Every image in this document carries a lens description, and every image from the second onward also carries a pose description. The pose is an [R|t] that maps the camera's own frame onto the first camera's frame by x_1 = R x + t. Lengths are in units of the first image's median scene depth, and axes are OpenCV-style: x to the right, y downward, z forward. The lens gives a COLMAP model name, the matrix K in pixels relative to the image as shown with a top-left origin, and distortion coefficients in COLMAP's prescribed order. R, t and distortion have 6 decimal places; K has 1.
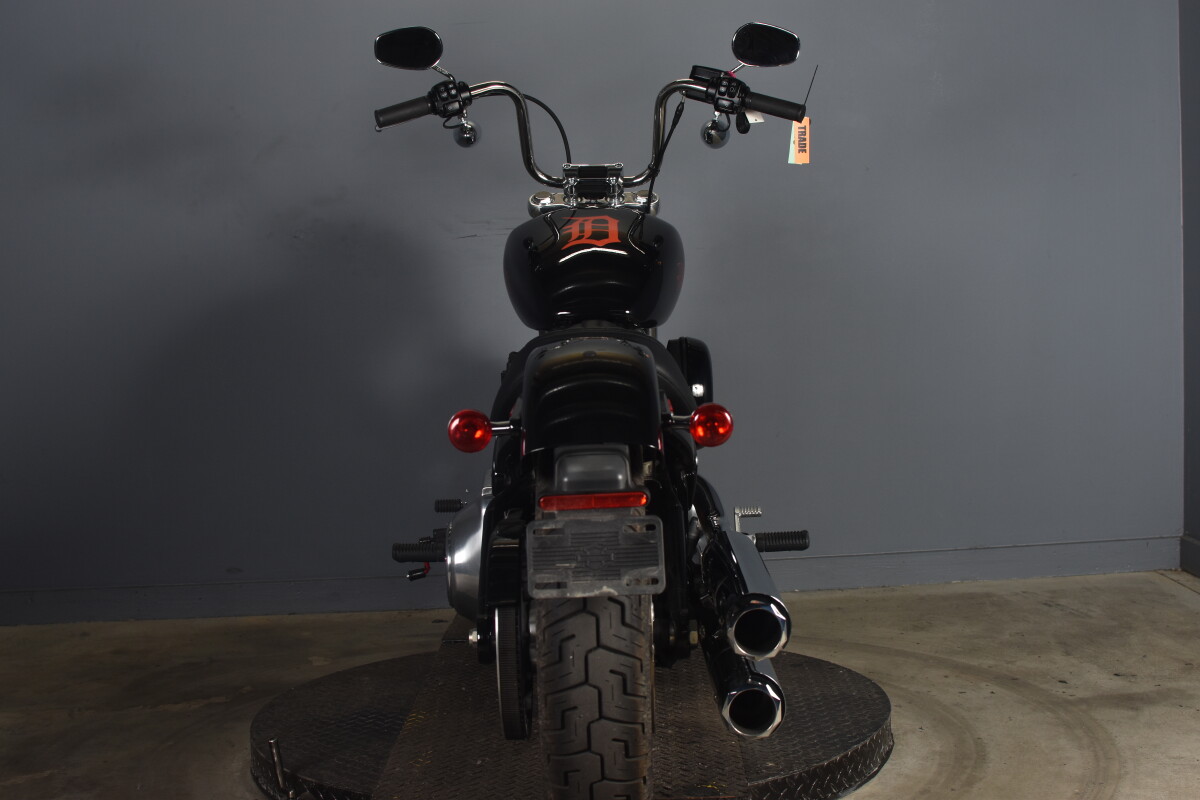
lens RADIAL K [[1911.1, 0, 600.0], [0, 1911.1, 400.0], [0, 0, 1]] dist [-0.189746, 0.053961]
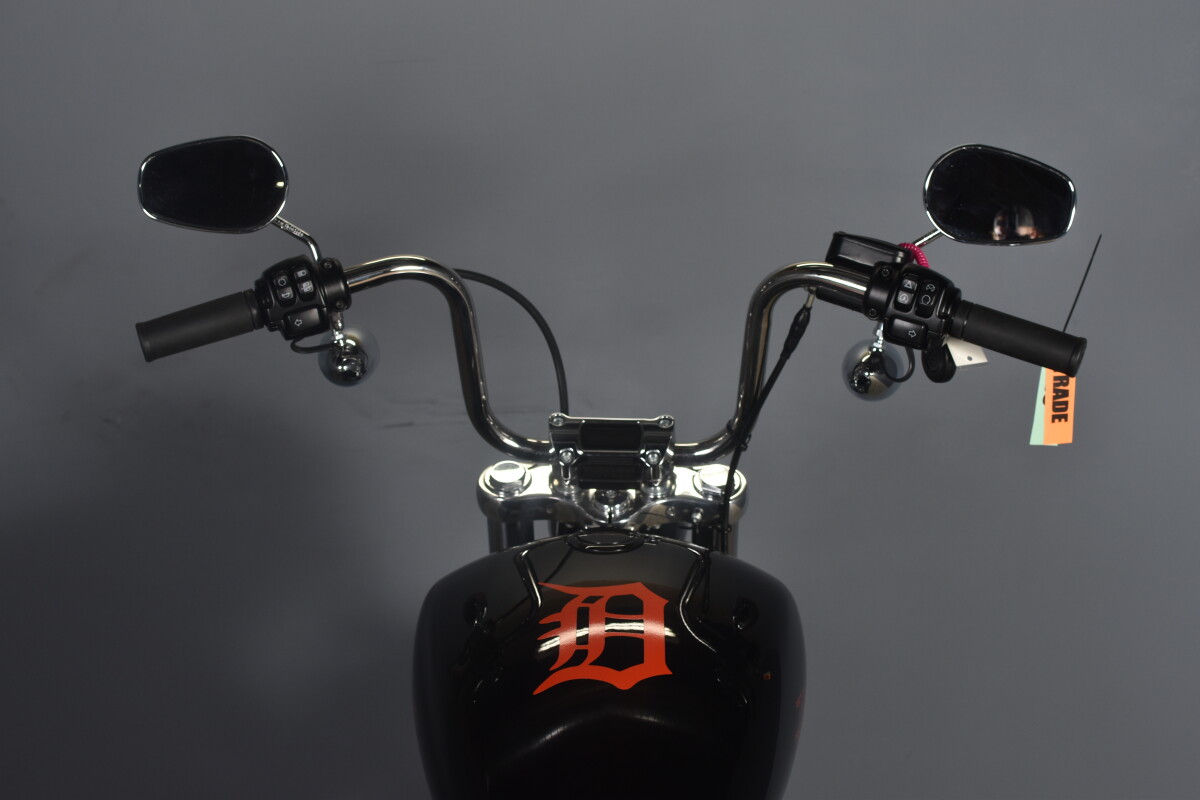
lens RADIAL K [[1911.1, 0, 600.0], [0, 1911.1, 400.0], [0, 0, 1]] dist [-0.189746, 0.053961]
pose [[0.999732, 0.021638, -0.008222, -0.002897], [-0.021364, 0.999257, 0.032076, -0.148371], [0.008909, -0.031892, 0.999452, 0.536154]]
